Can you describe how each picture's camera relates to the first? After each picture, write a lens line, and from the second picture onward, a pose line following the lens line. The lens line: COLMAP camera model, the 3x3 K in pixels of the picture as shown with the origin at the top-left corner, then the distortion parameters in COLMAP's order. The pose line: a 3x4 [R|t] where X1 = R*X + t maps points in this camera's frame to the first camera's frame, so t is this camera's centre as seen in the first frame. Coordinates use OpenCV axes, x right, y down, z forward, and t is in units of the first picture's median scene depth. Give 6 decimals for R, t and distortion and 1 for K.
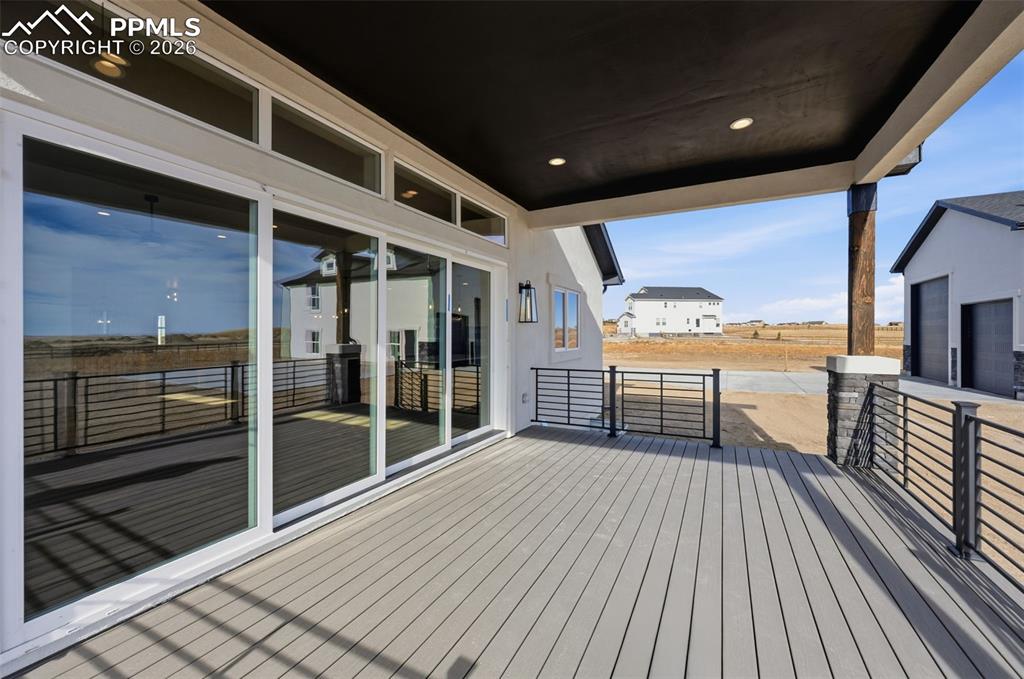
lens RADIAL K [[411.0, 0, 511.8], [0, 411.0, 335.4], [0, 0, 1]] dist [-0.000162, -0.000015]
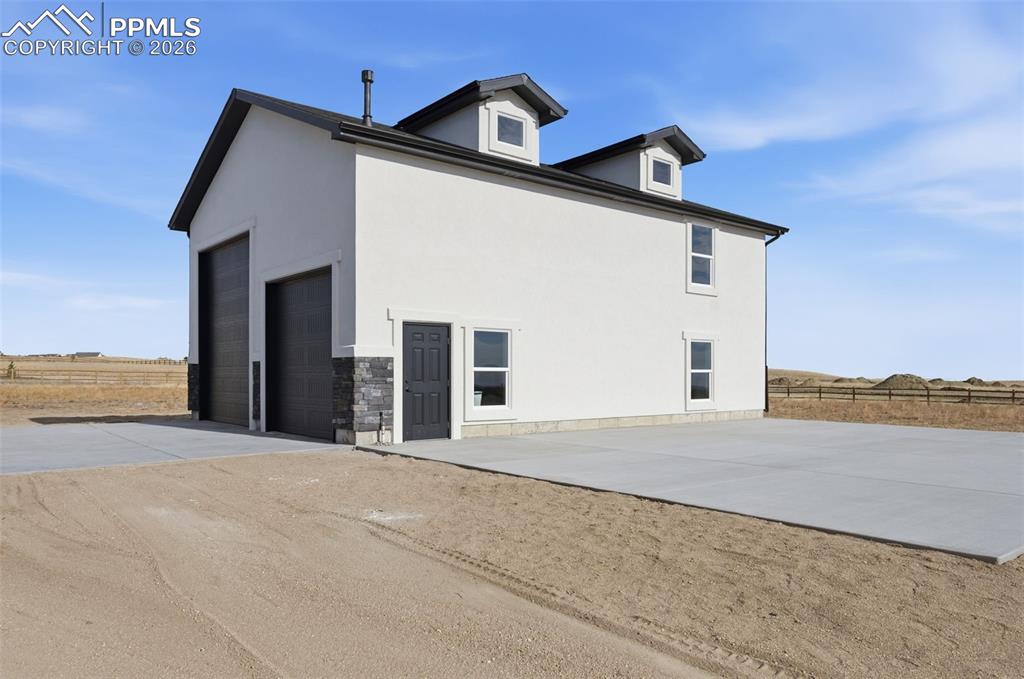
lens RADIAL K [[701.7, 0, 500.5], [0, 701.7, 378.1], [0, 0, 1]] dist [-0.005491, -0.001059]
pose [[0.403716, 0.004422, 0.914874, 0.353282], [0.000045, 0.999988, -0.004853, 0.058163], [-0.914884, 0.002000, 0.403711, 0.326079]]
